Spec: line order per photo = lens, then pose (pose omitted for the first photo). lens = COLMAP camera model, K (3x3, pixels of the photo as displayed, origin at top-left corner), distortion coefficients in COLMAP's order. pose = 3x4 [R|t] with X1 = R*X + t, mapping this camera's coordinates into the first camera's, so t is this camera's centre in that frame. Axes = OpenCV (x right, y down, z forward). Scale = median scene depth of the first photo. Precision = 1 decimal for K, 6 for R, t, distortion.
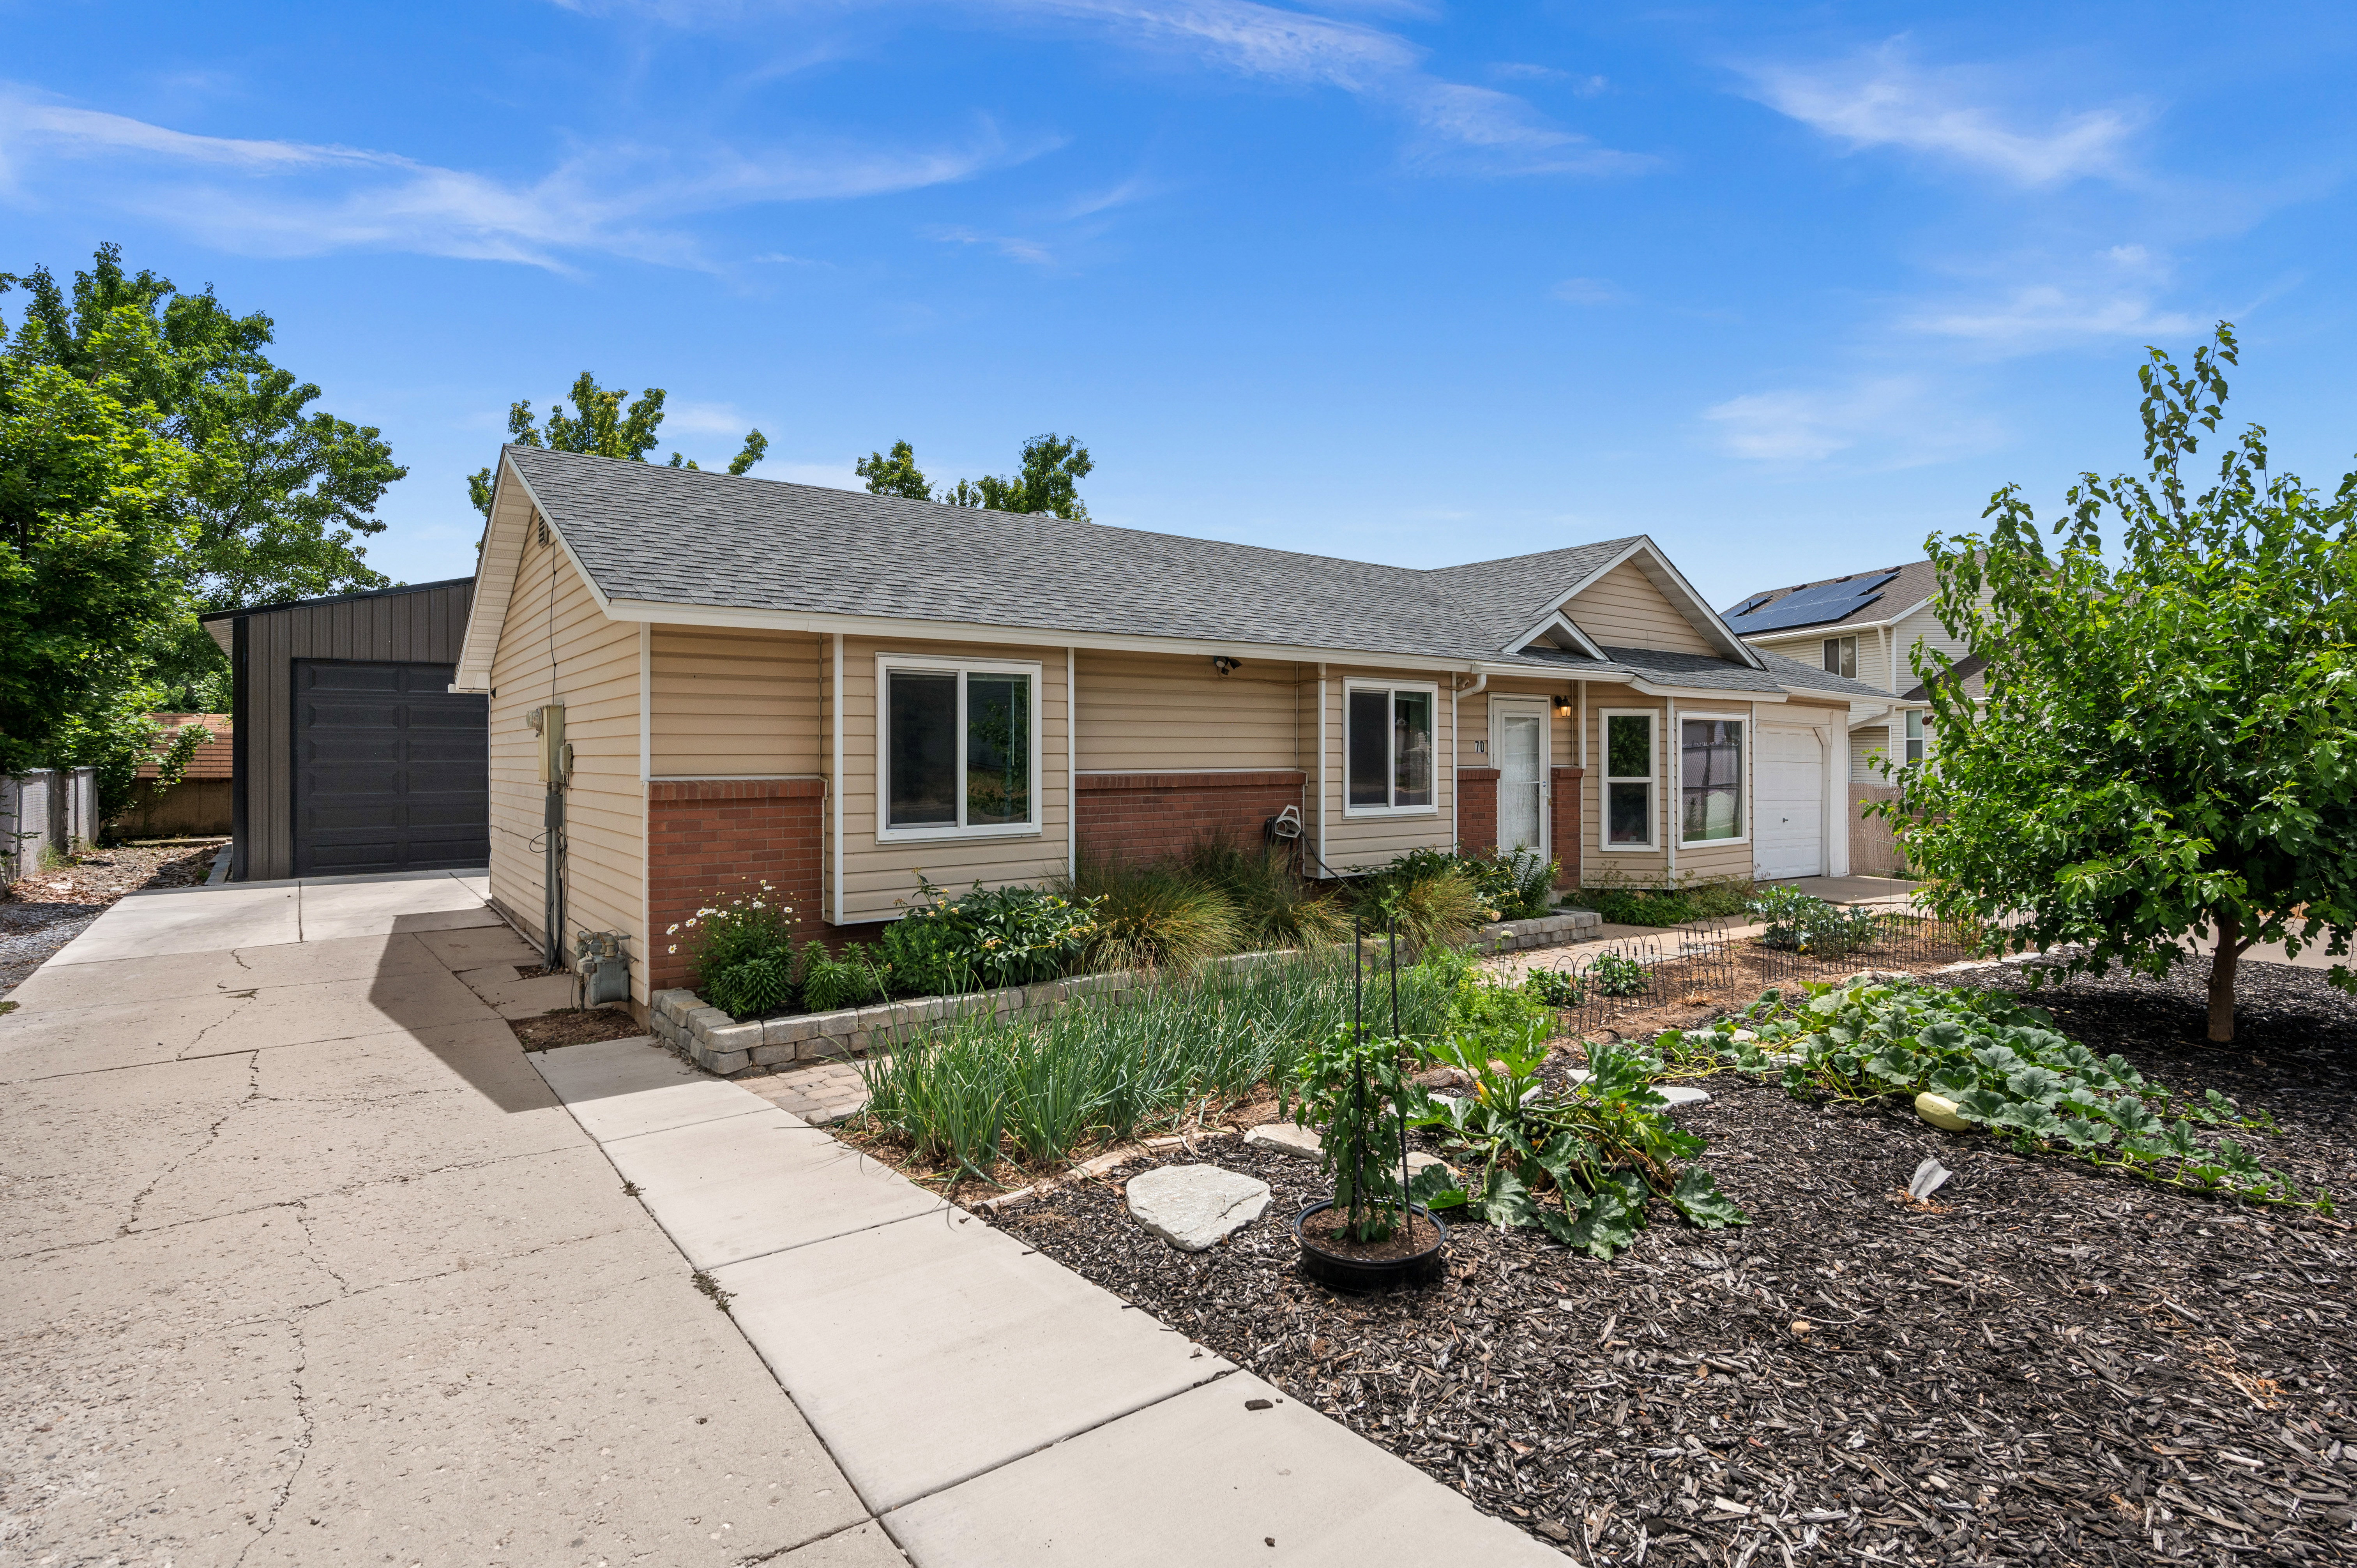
lens RADIAL K [[1165.4, 0, 1180.6], [0, 1165.4, 743.5], [0, 0, 1]] dist [0.002391, -0.000929]
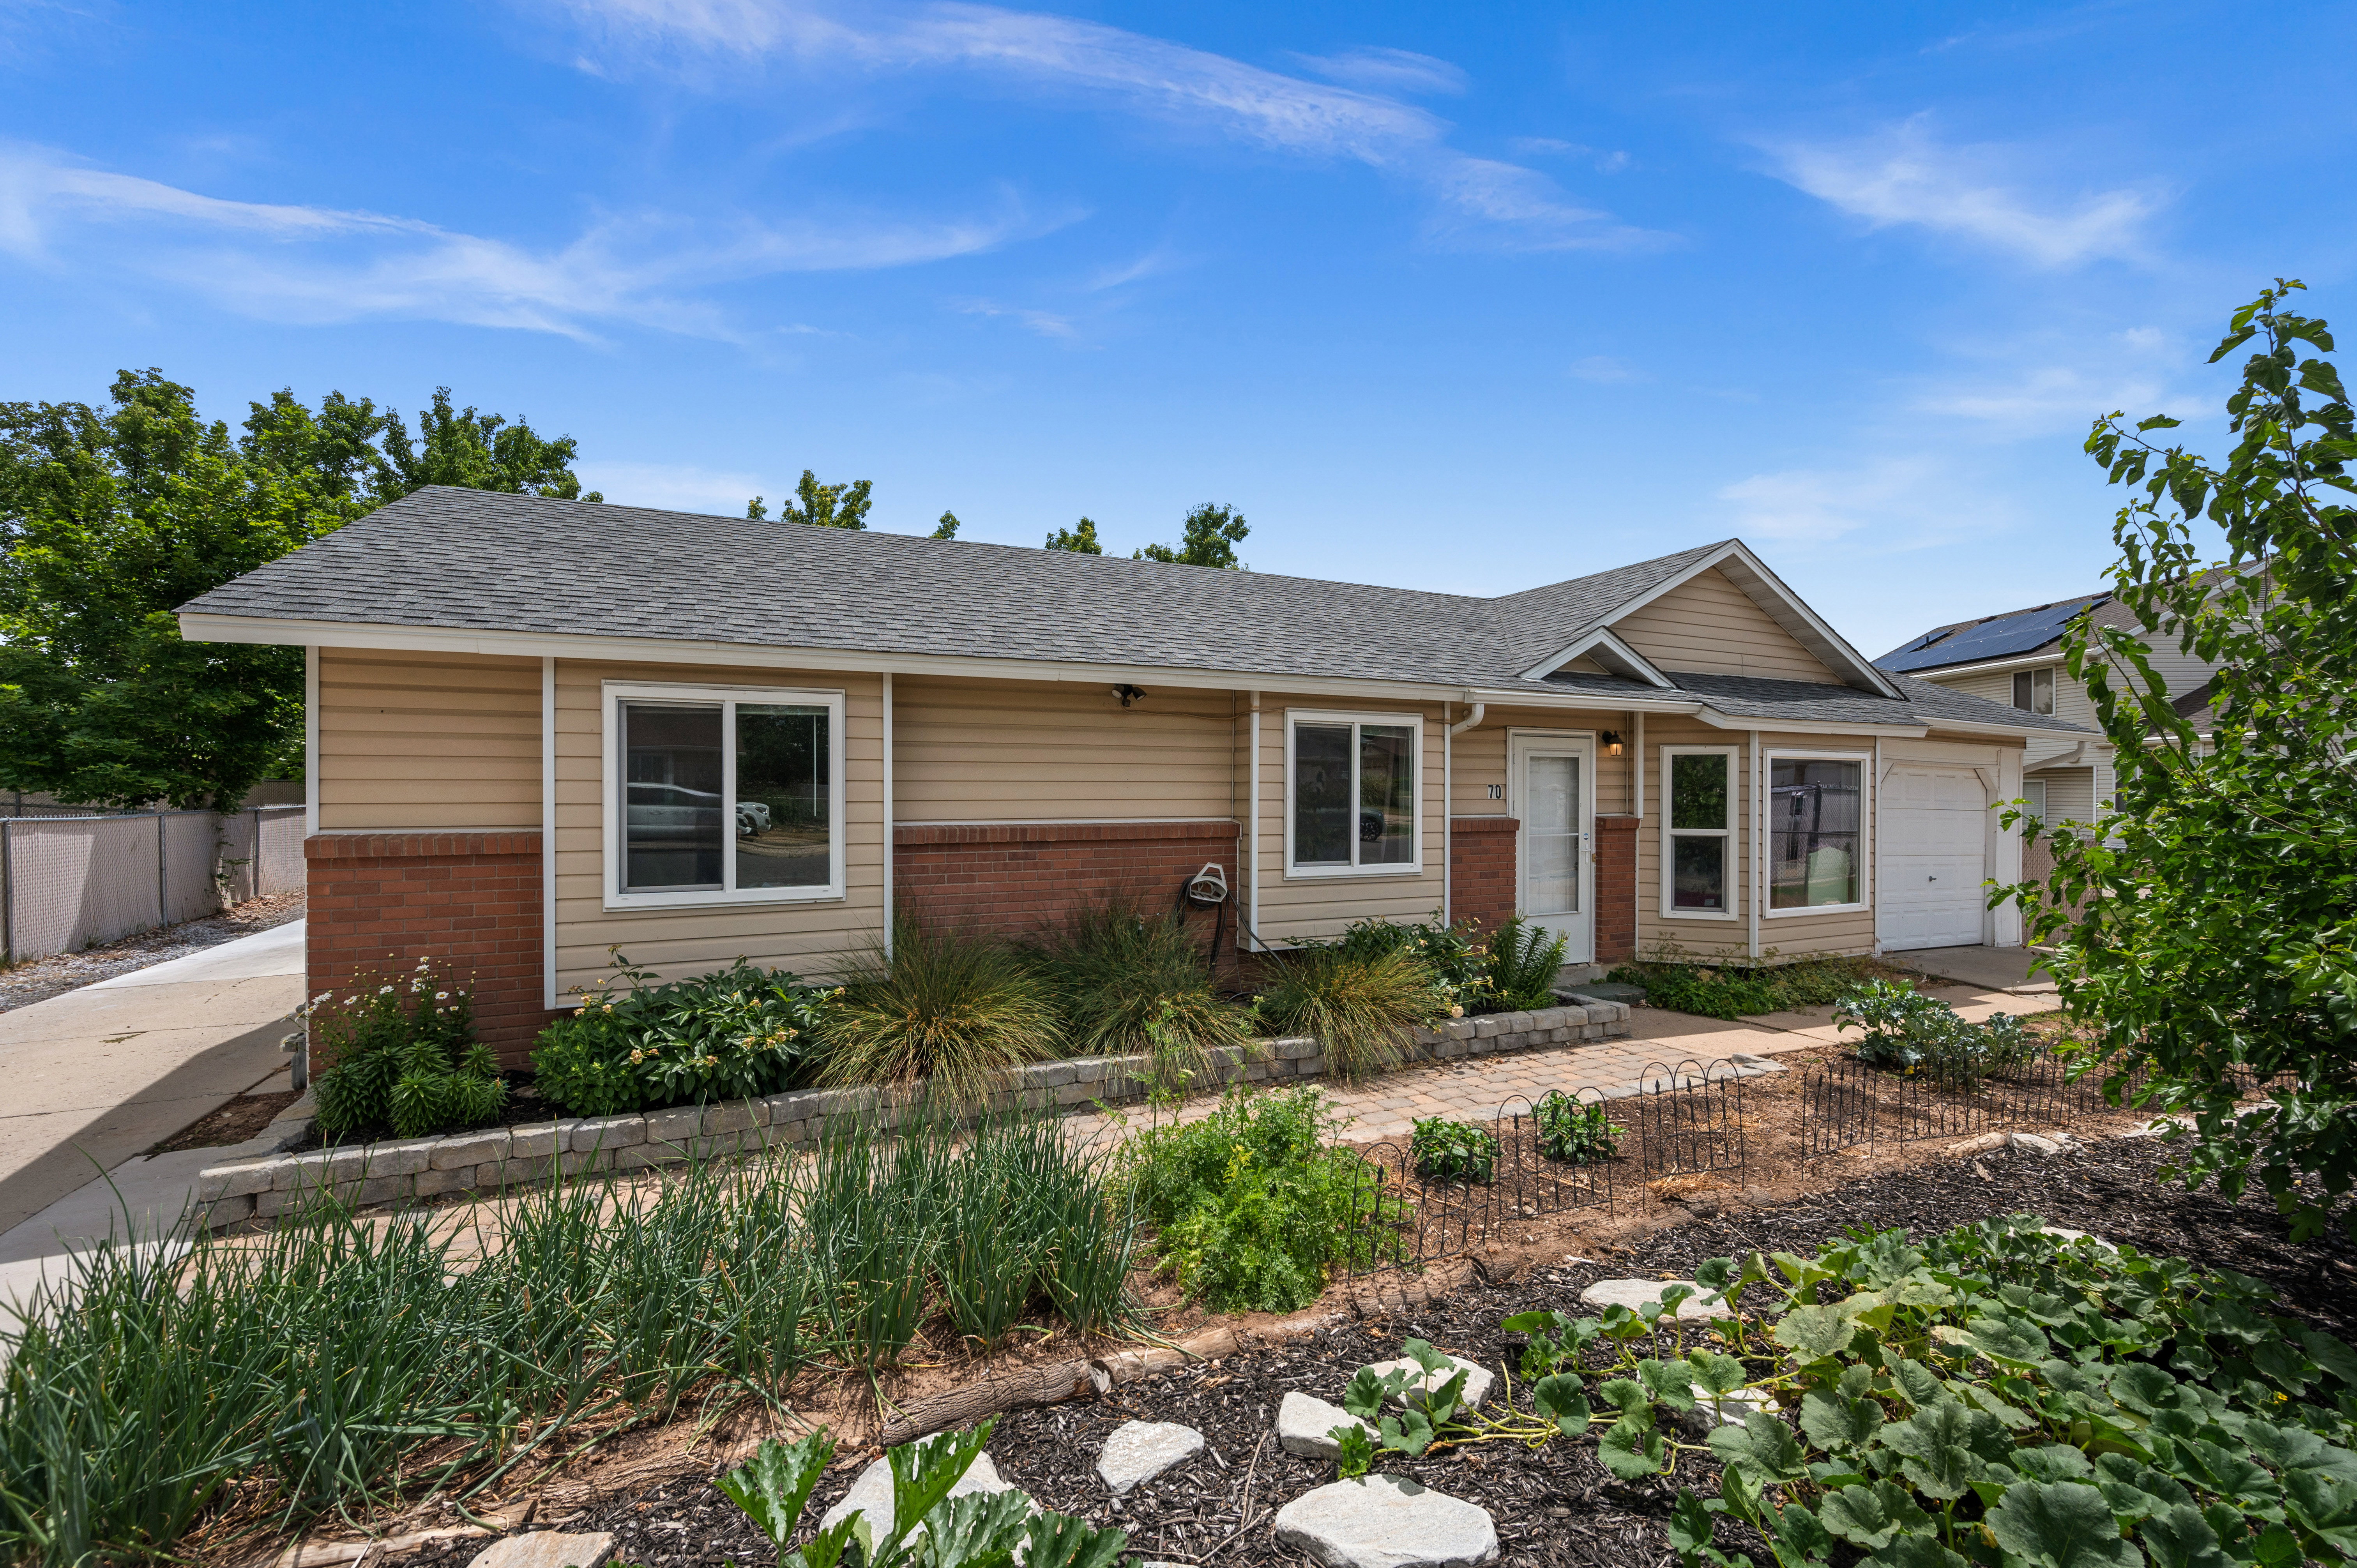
lens RADIAL K [[977.2, 0, 1178.5], [0, 977.2, 784.0], [0, 0, 1]] dist [-0.002630, 0.000609]
pose [[0.977063, 0.002878, -0.212932, 0.184355], [-0.002150, 0.999991, 0.003649, -0.004914], [0.212941, -0.003107, 0.977060, 0.263557]]
